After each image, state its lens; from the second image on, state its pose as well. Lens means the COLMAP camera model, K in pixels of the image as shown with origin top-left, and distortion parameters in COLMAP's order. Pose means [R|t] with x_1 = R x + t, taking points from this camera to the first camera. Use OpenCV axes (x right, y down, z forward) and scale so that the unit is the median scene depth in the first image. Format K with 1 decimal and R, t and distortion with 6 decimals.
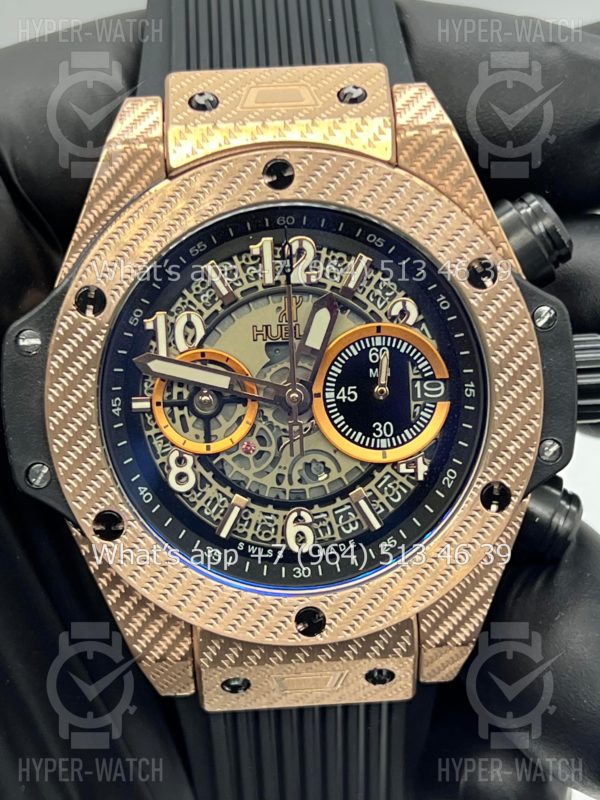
lens RADIAL K [[1892.3, 0, 300.0], [0, 1892.3, 400.0], [0, 0, 1]] dist [0.301409, -1.060243]
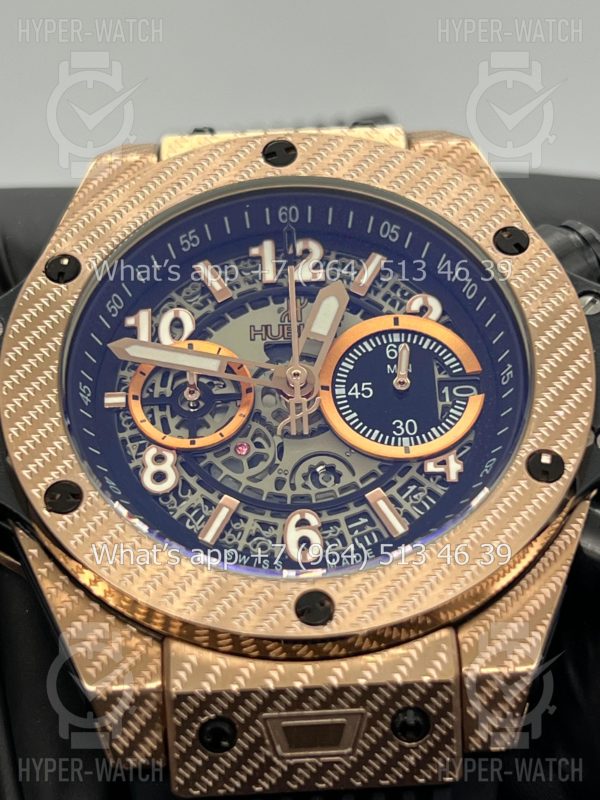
lens RADIAL K [[1892.3, 0, 300.0], [0, 1892.3, 400.0], [0, 0, 1]] dist [0.301409, -1.060243]
pose [[0.999023, -0.018453, -0.040155, 0.031628], [-0.008668, 0.809182, -0.587494, 0.493515], [0.043334, 0.587268, 0.808231, 0.323454]]
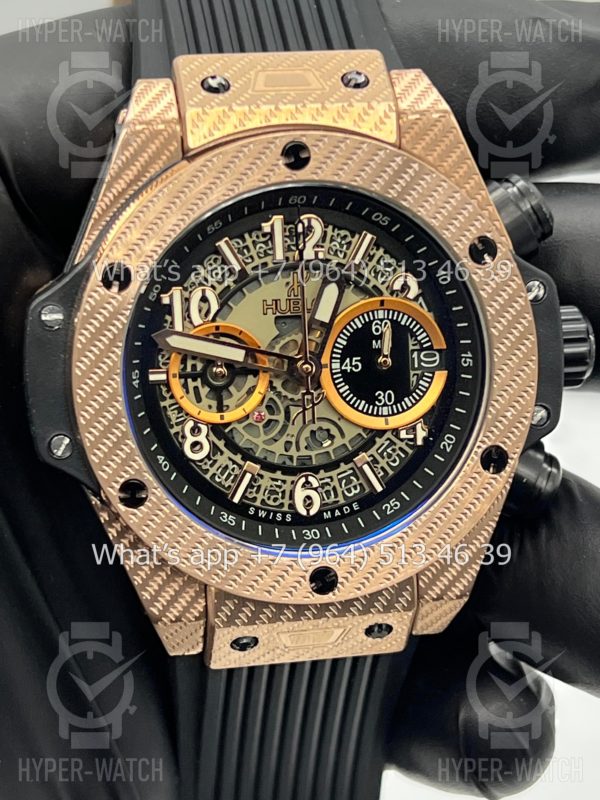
lens RADIAL K [[1892.3, 0, 300.0], [0, 1892.3, 400.0], [0, 0, 1]] dist [0.301409, -1.060243]
pose [[0.988050, -0.012428, 0.153634, -0.165877], [0.009171, 0.999718, 0.021888, -0.006830], [-0.153863, -0.020218, 0.987885, -0.037624]]
